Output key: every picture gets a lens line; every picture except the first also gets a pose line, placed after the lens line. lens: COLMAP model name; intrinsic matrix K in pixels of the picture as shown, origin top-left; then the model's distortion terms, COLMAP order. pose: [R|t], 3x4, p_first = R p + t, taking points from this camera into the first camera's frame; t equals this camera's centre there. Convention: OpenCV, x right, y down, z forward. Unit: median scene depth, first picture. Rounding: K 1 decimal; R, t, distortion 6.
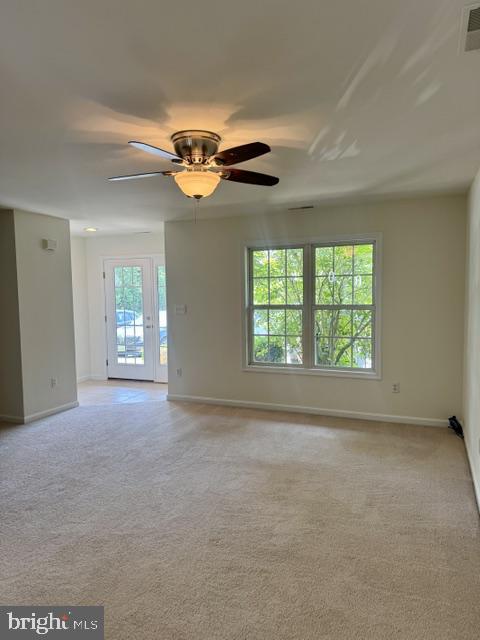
lens RADIAL K [[446.4, 0, 244.7], [0, 446.4, 321.4], [0, 0, 1]] dist [0.097848, 0.000695]
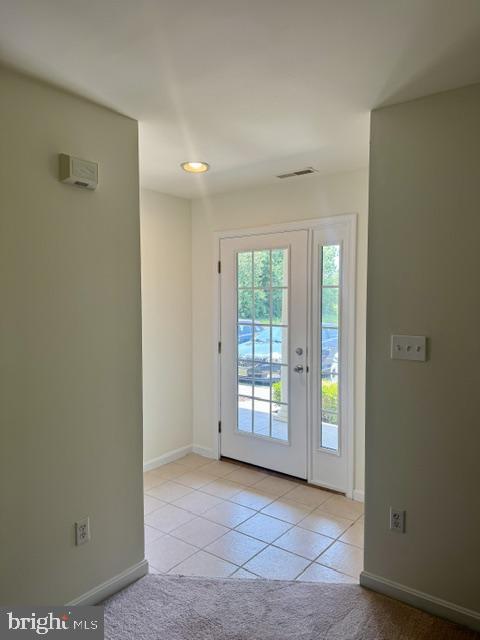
lens RADIAL K [[446.4, 0, 239.0], [0, 446.4, 321.0], [0, 0, 1]] dist [0.097848, 0.000695]
pose [[0.961924, 0.026977, -0.271984, -0.145559], [-0.031152, 0.999454, -0.011043, -0.033382], [0.271537, 0.019095, 0.962238, 0.506145]]
